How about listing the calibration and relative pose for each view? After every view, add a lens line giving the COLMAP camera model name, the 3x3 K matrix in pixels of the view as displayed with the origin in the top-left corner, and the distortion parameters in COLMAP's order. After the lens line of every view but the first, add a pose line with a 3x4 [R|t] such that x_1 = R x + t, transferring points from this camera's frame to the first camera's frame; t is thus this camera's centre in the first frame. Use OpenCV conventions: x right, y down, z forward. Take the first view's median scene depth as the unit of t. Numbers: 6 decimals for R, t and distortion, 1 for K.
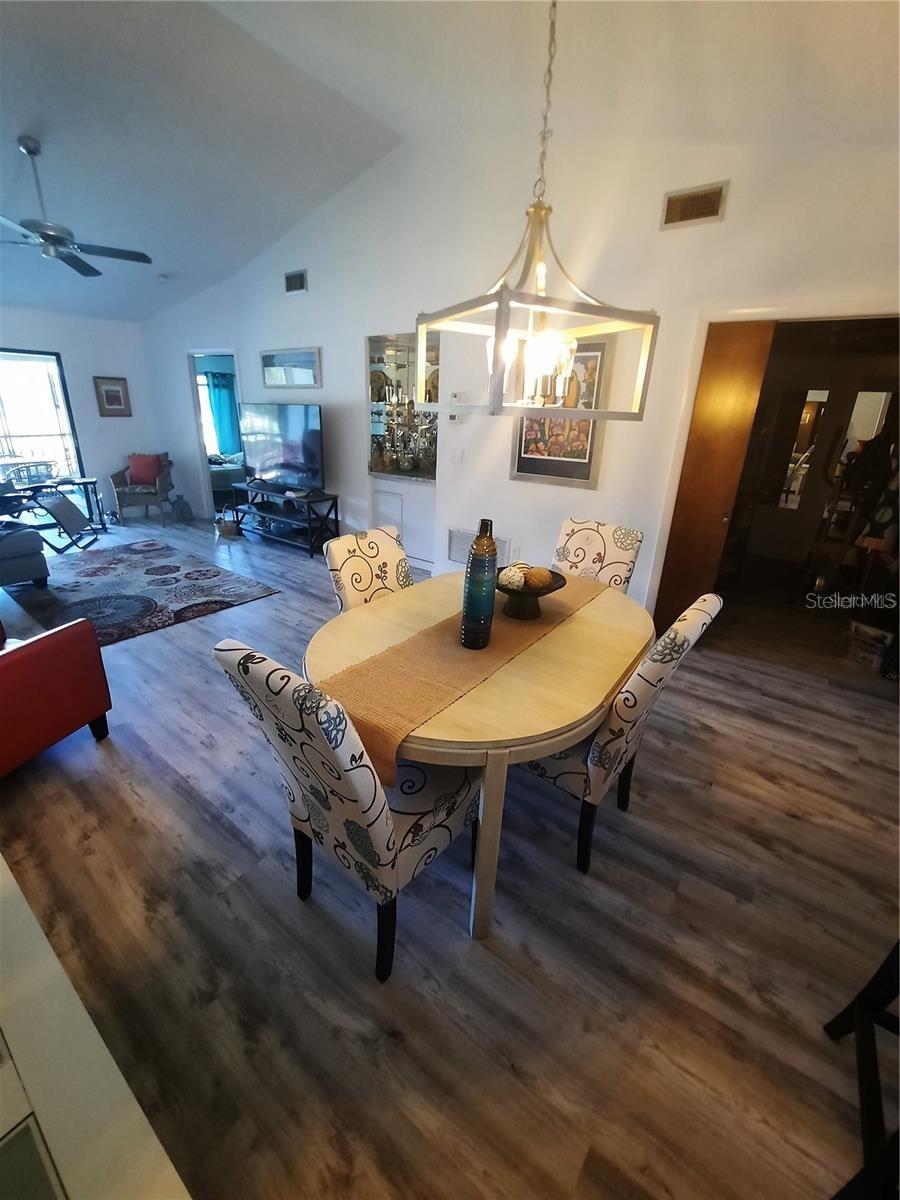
lens RADIAL K [[486.1, 0, 446.6], [0, 486.1, 591.4], [0, 0, 1]] dist [-0.021690, 0.000568]
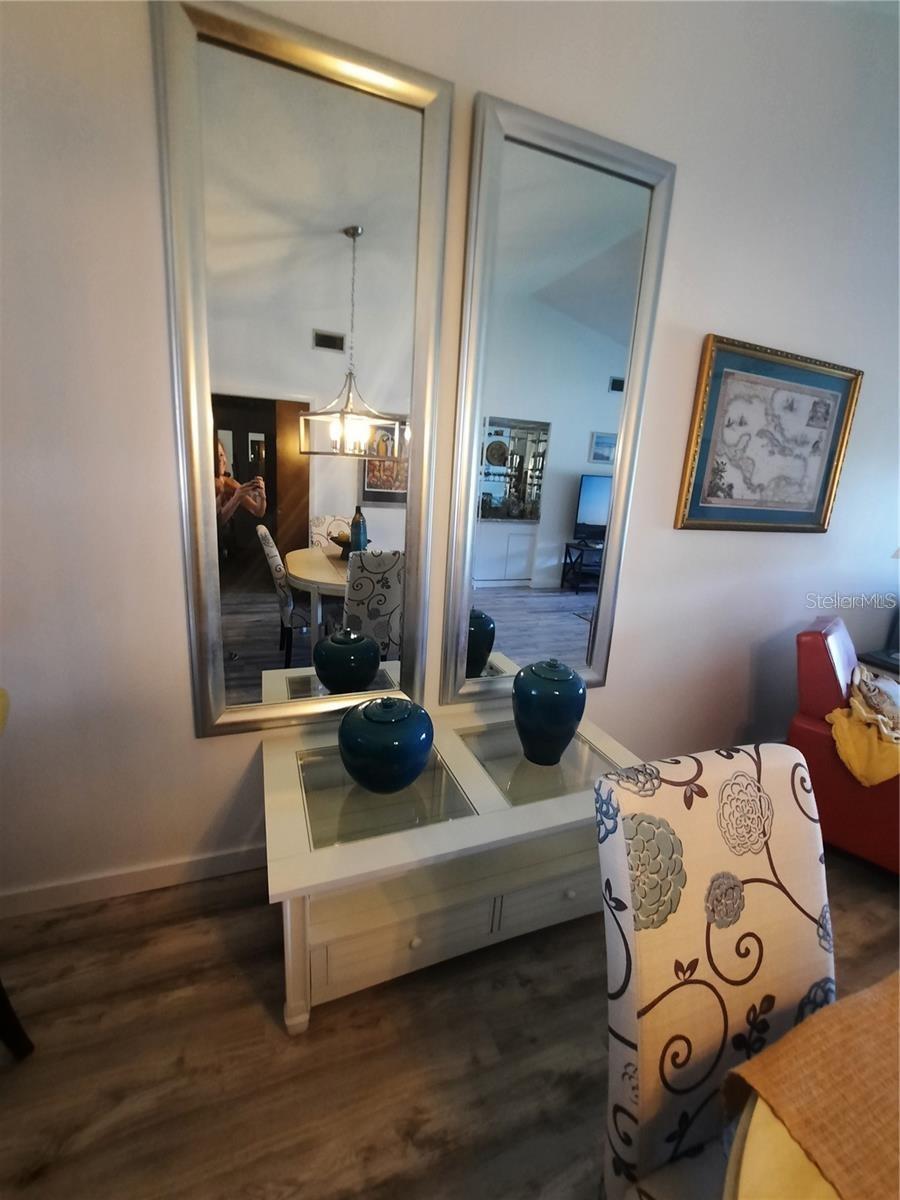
lens RADIAL K [[486.1, 0, 446.6], [0, 486.1, 591.4], [0, 0, 1]] dist [-0.021690, 0.000568]
pose [[-0.533500, 0.117638, -0.837579, 0.217217], [-0.362996, 0.862597, 0.352364, -0.090298], [0.763944, 0.492025, -0.417493, 0.403150]]
